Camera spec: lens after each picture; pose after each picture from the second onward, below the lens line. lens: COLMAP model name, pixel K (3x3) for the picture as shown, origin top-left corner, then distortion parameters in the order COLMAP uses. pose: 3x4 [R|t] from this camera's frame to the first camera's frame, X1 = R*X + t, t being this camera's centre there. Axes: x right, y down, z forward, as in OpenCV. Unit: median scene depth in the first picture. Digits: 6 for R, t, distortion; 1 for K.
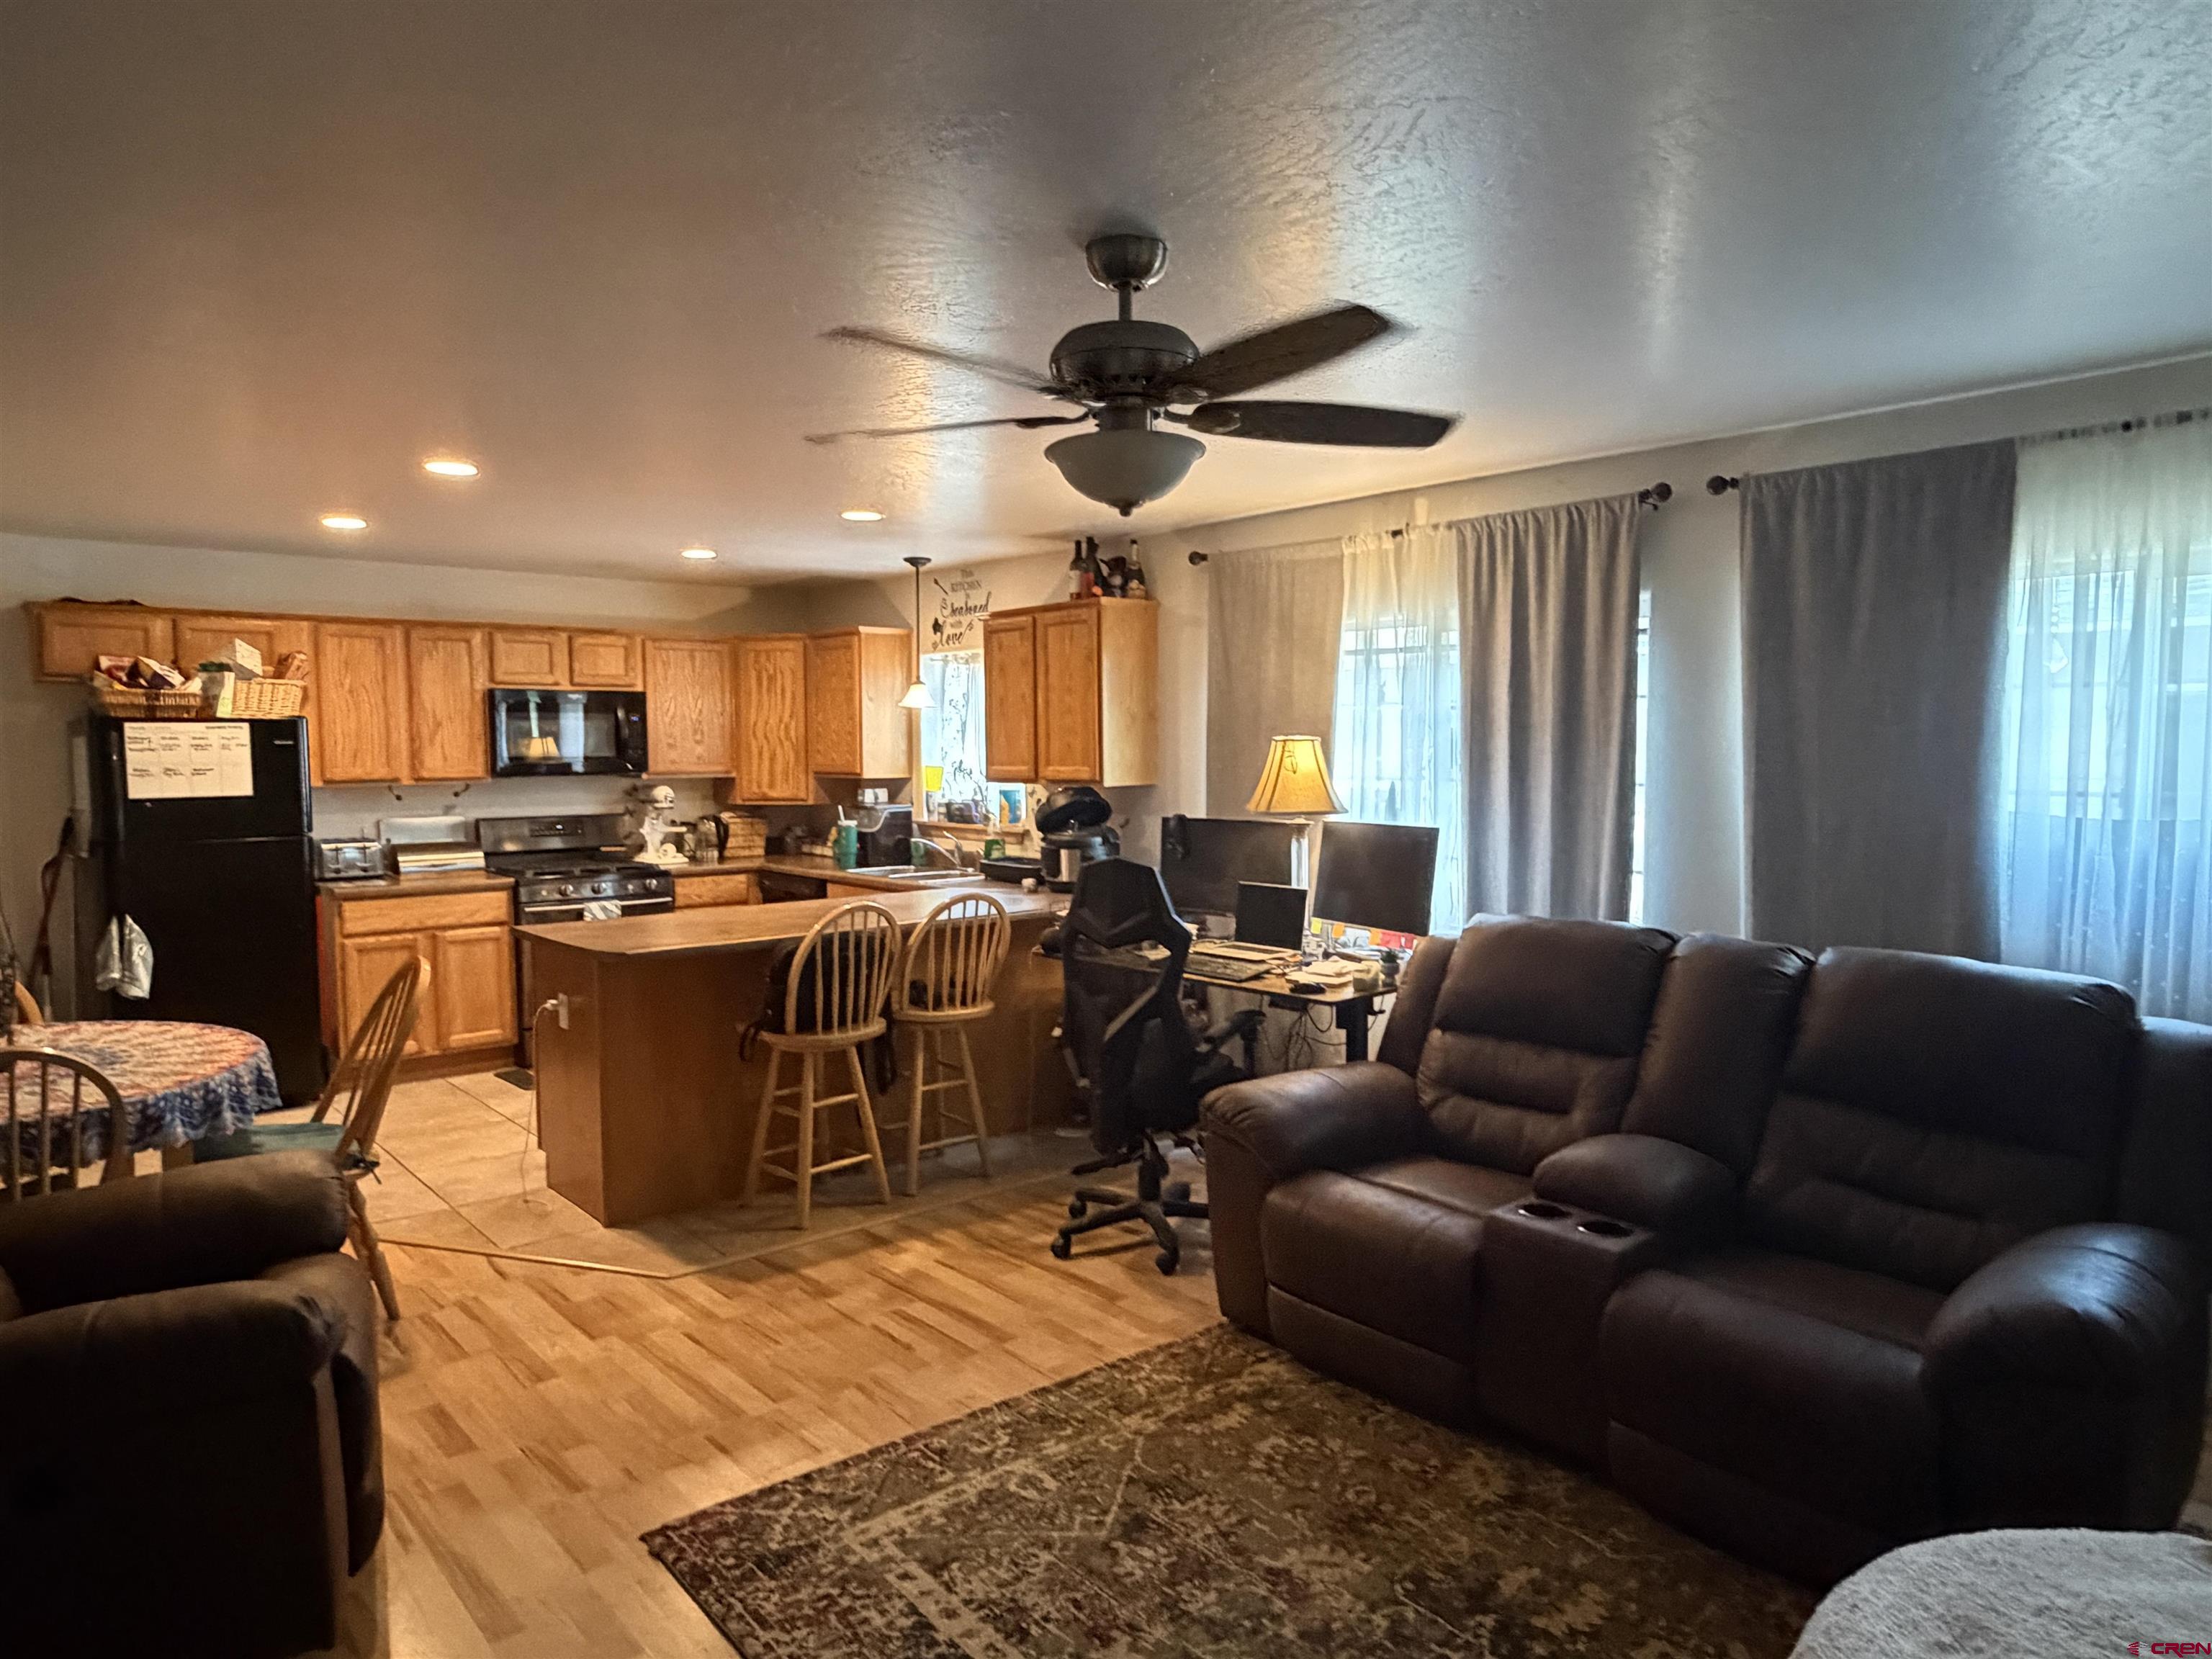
lens RADIAL K [[1398.1, 0, 1098.1], [0, 1398.1, 840.1], [0, 0, 1]] dist [-0.000118, 0.000891]
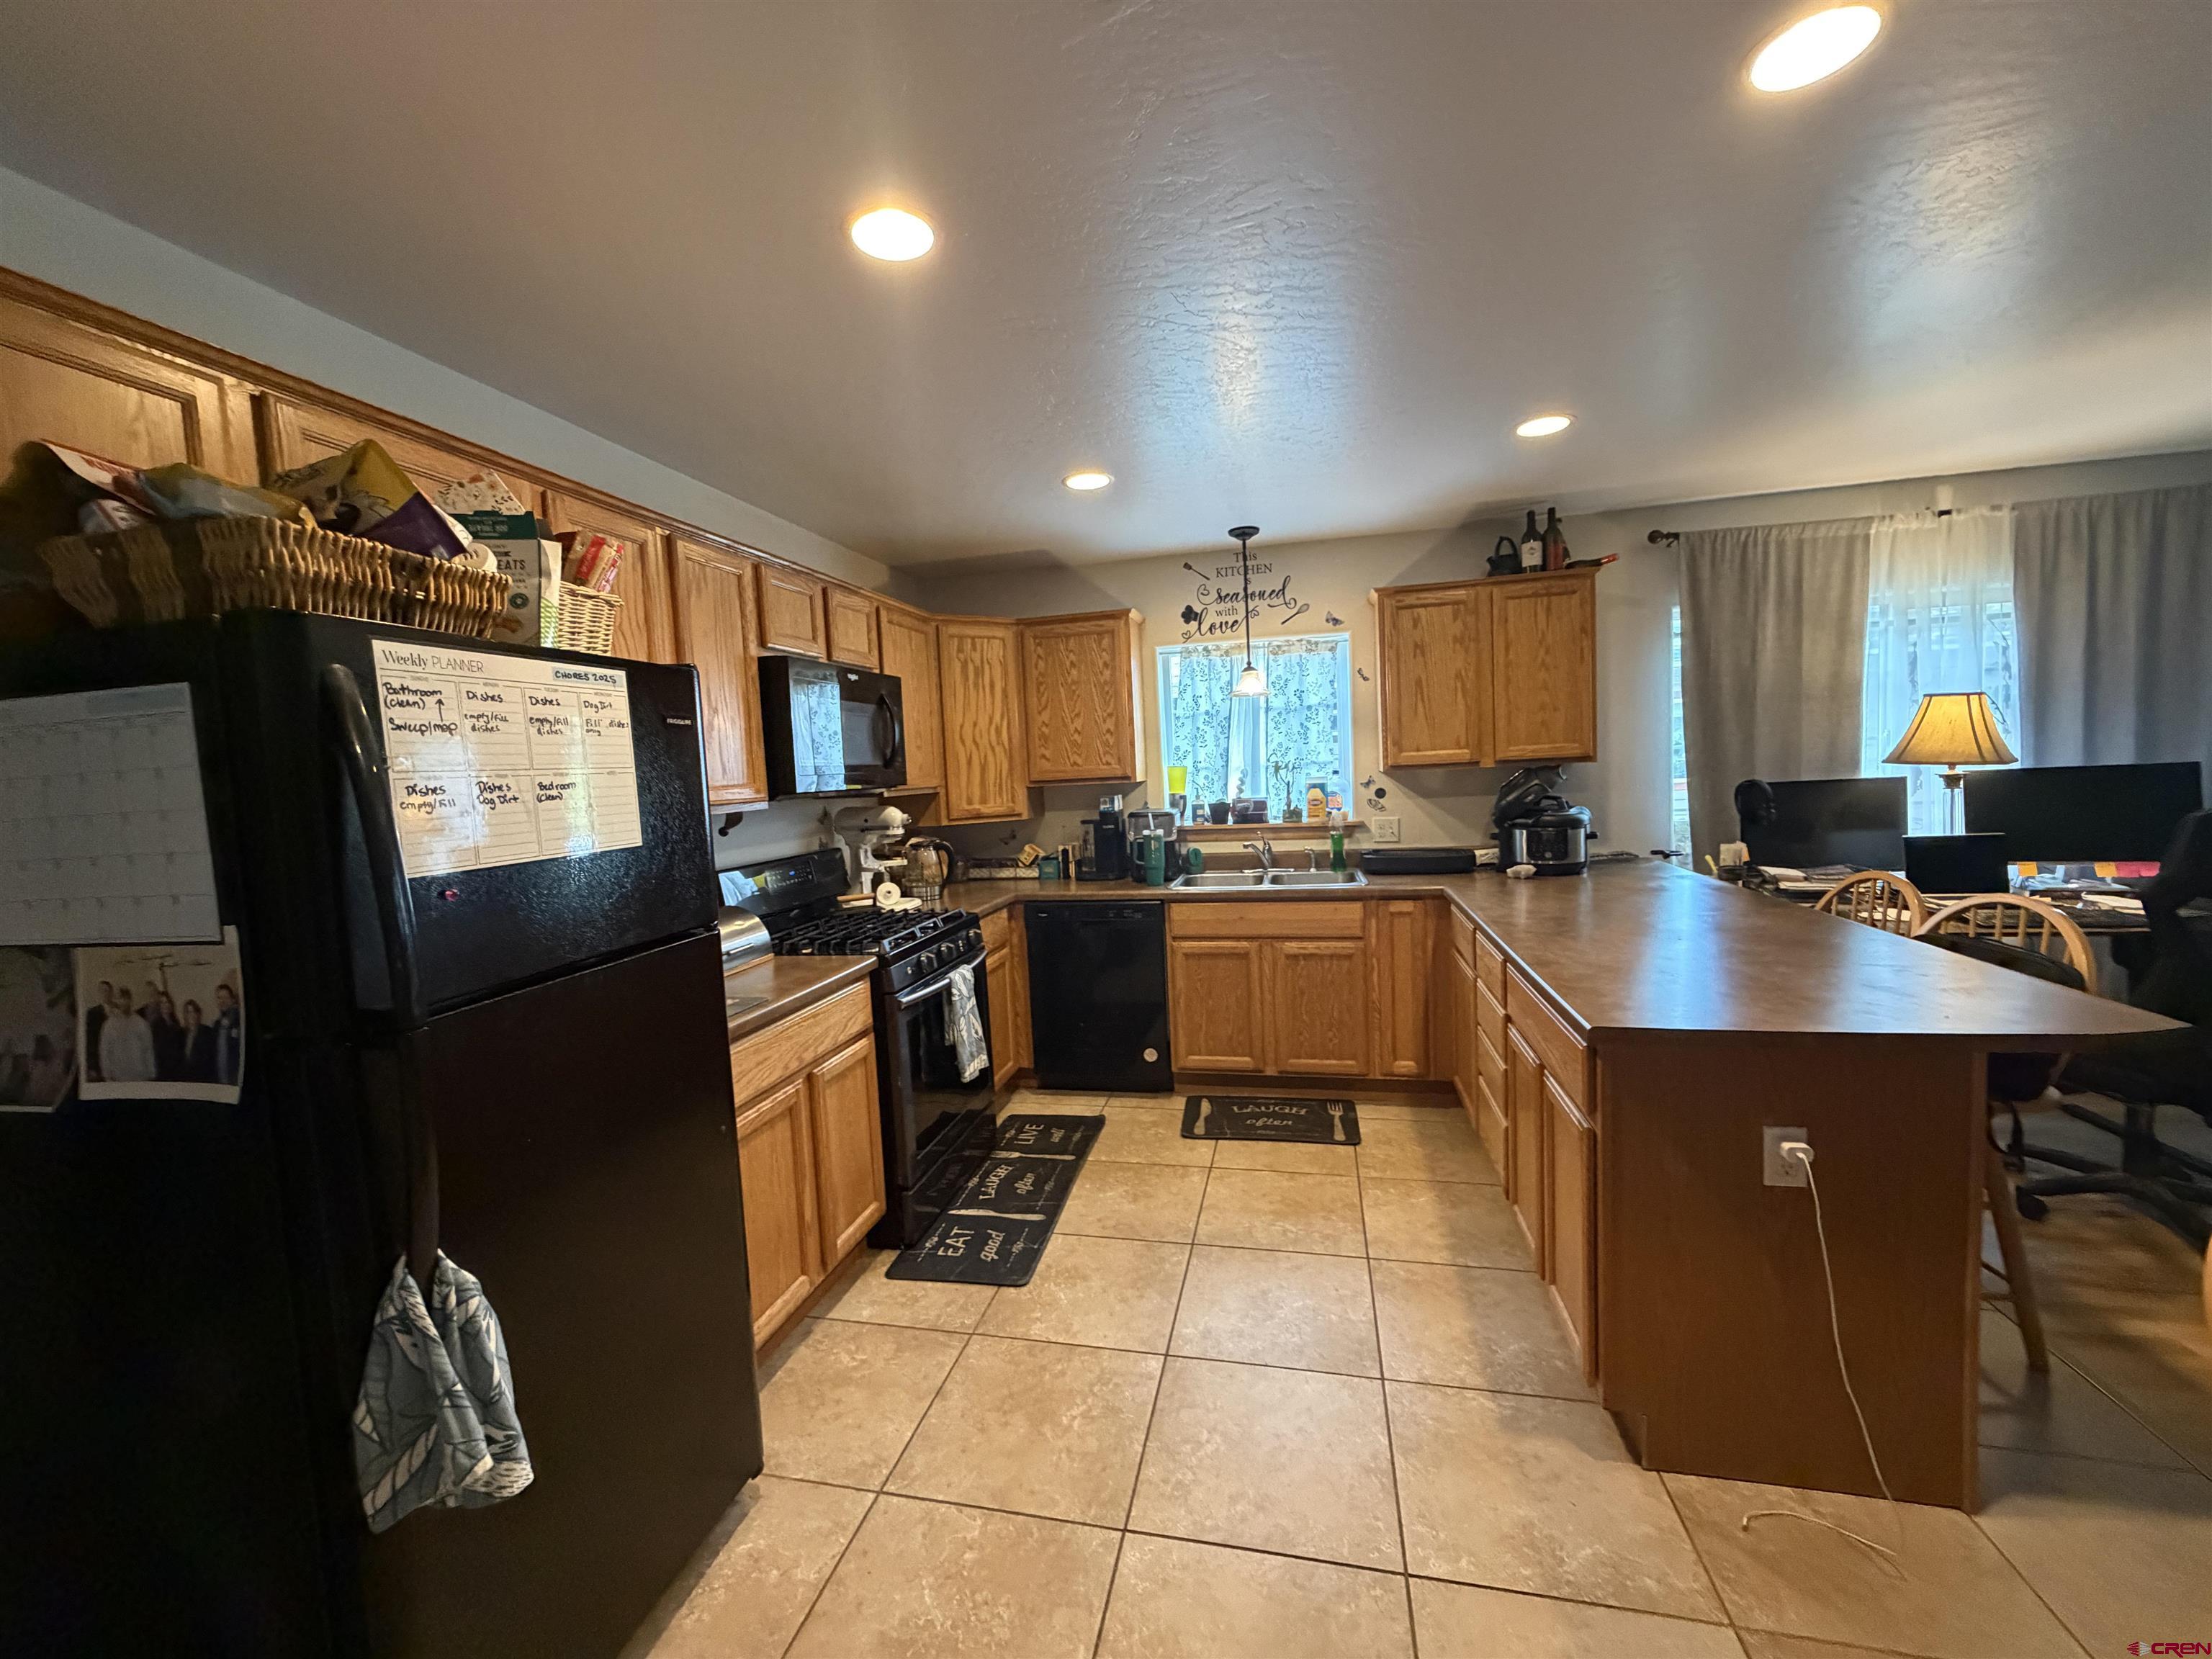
lens RADIAL K [[885.1, 0, 1099.5], [0, 885.1, 831.2], [0, 0, 1]] dist [0.001424, 0.000220]
pose [[0.802672, -0.076932, 0.591438, -0.768084], [0.085953, 0.996215, 0.012933, -0.033457], [-0.590195, 0.040455, 0.806247, 0.836863]]
